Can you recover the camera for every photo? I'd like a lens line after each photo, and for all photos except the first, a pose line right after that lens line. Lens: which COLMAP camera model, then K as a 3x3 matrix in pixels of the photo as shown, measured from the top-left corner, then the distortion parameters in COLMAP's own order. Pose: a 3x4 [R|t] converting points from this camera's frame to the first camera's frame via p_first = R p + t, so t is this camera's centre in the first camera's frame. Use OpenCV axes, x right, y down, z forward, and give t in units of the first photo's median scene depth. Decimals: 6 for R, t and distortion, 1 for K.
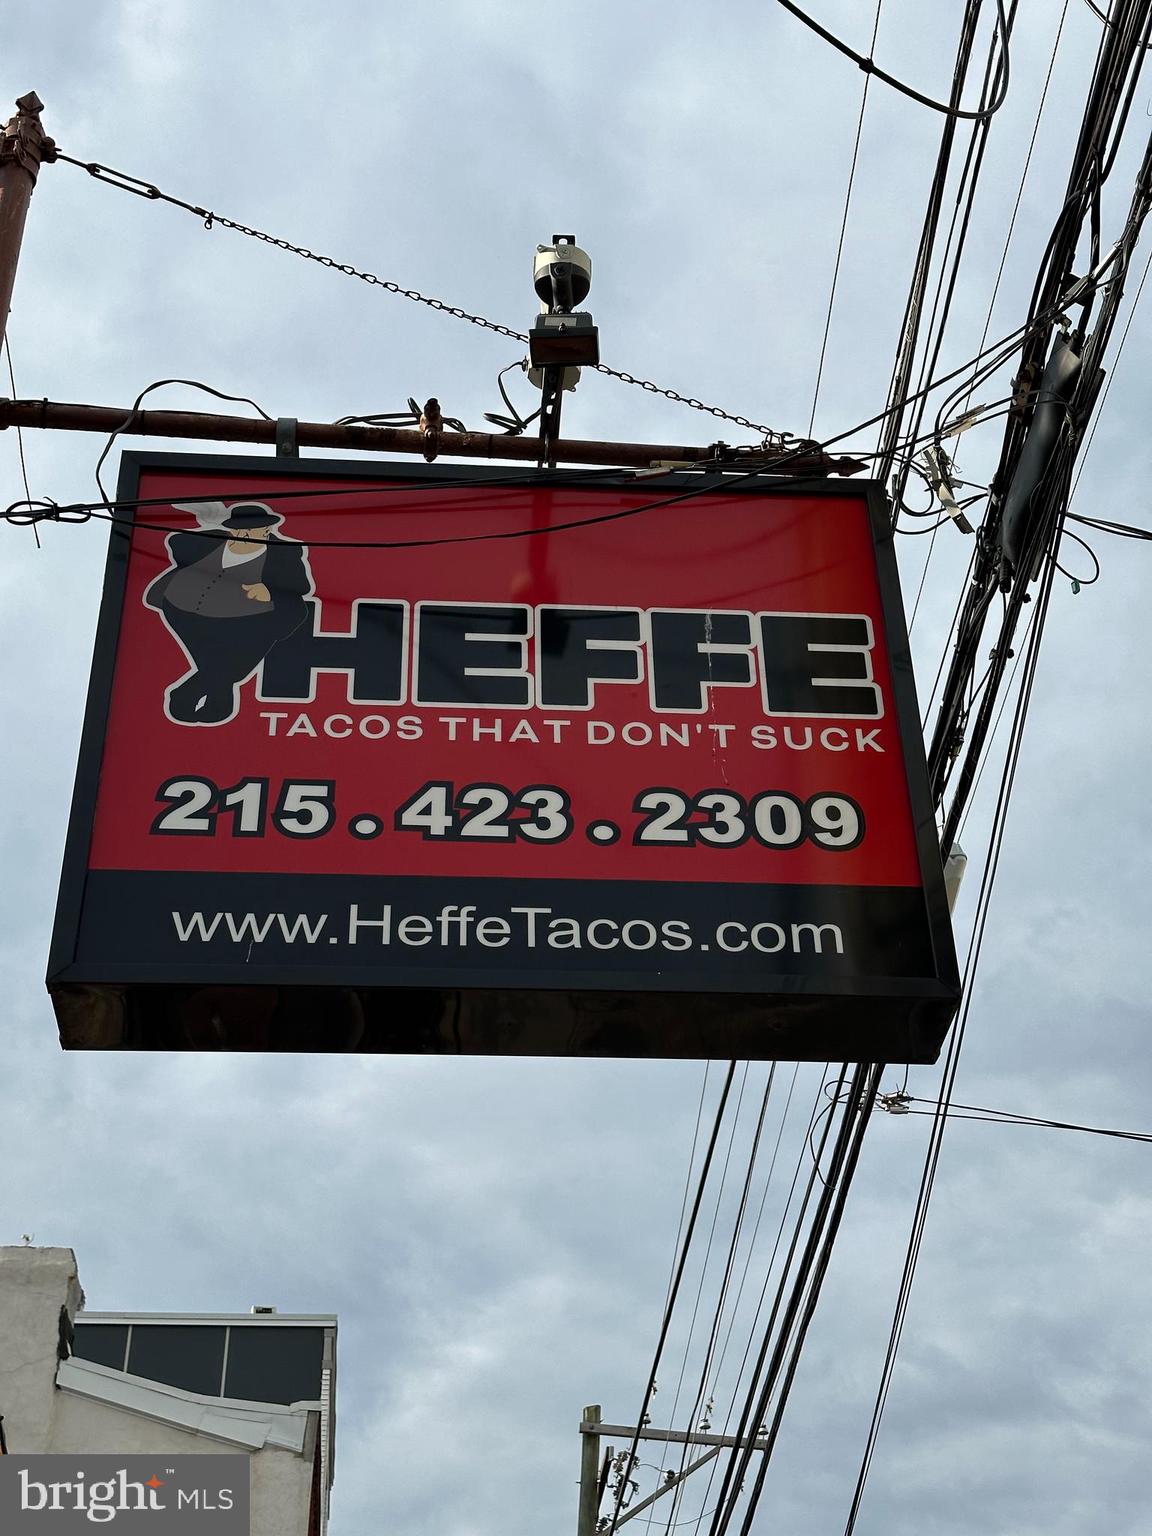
lens RADIAL K [[2168.2, 0, 575.9], [0, 2168.2, 768.4], [0, 0, 1]] dist [0.005115, 0.000000]
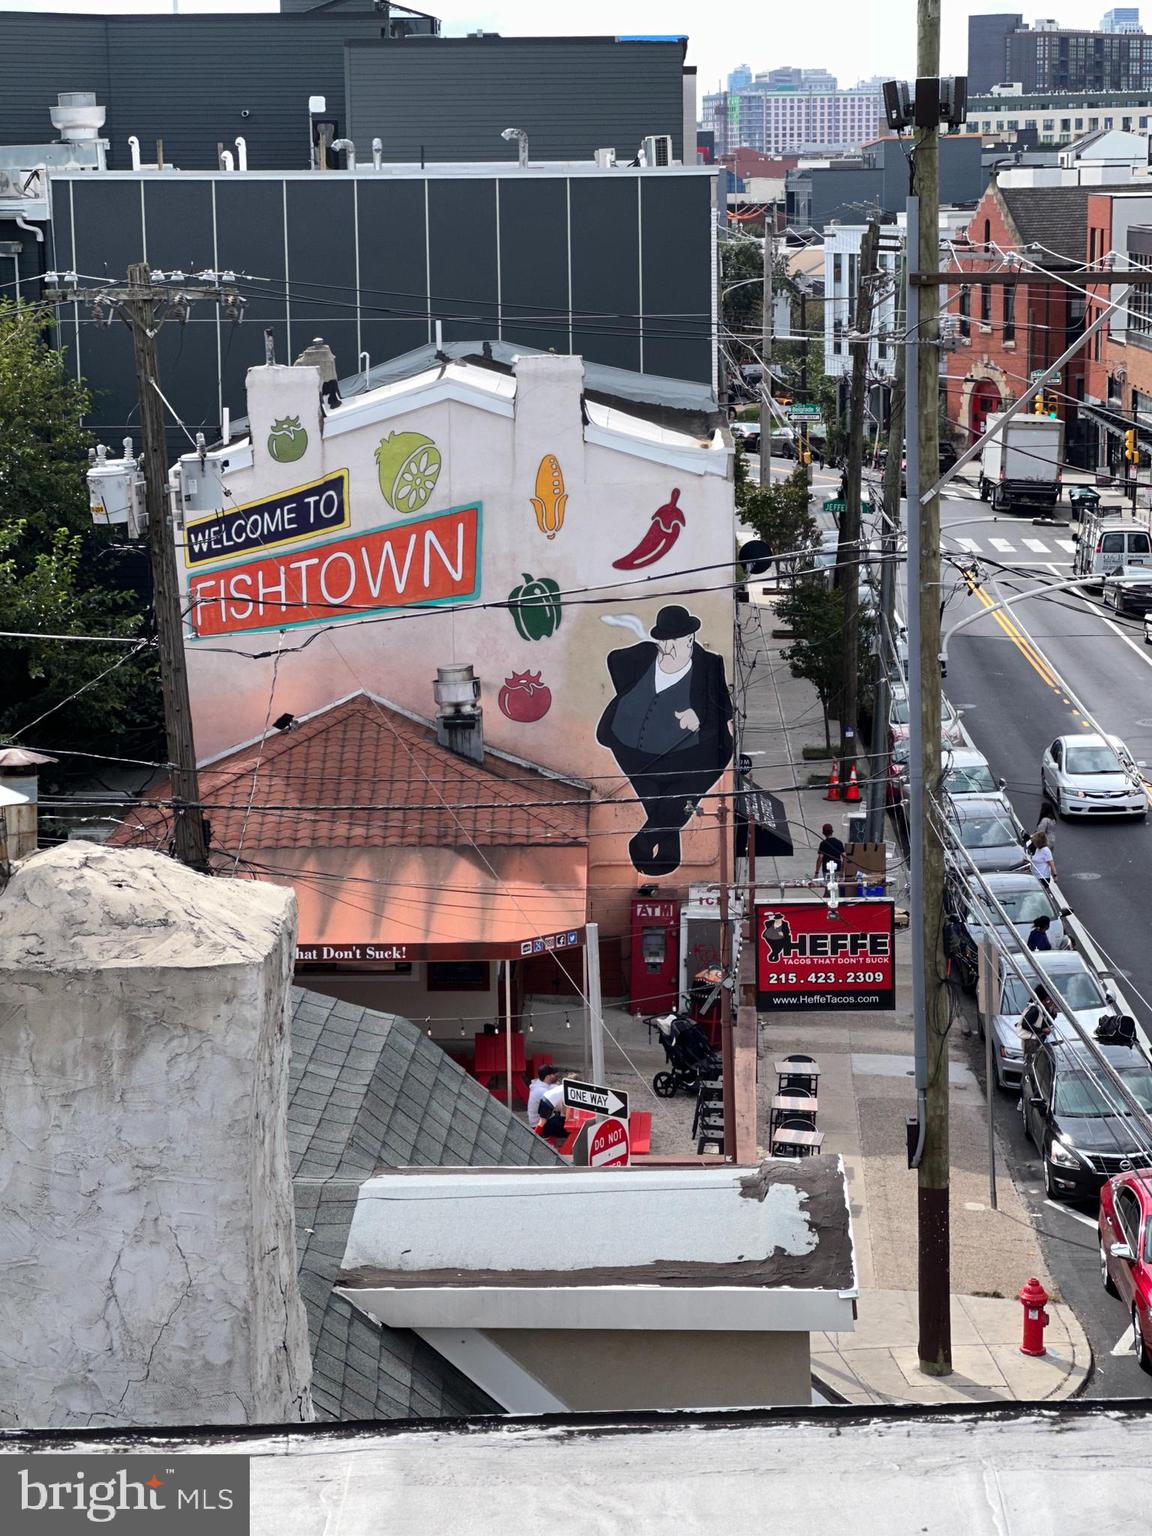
lens RADIAL K [[3419.3, 0, 576.2], [0, 3419.3, 768.8], [0, 0, 1]] dist [0.007487, 0.000000]
pose [[0.993170, 0.018172, -0.115256, 0.362925], [0.070860, 0.690843, 0.719524, -7.181171], [0.092699, -0.722776, 0.684837, -5.111400]]
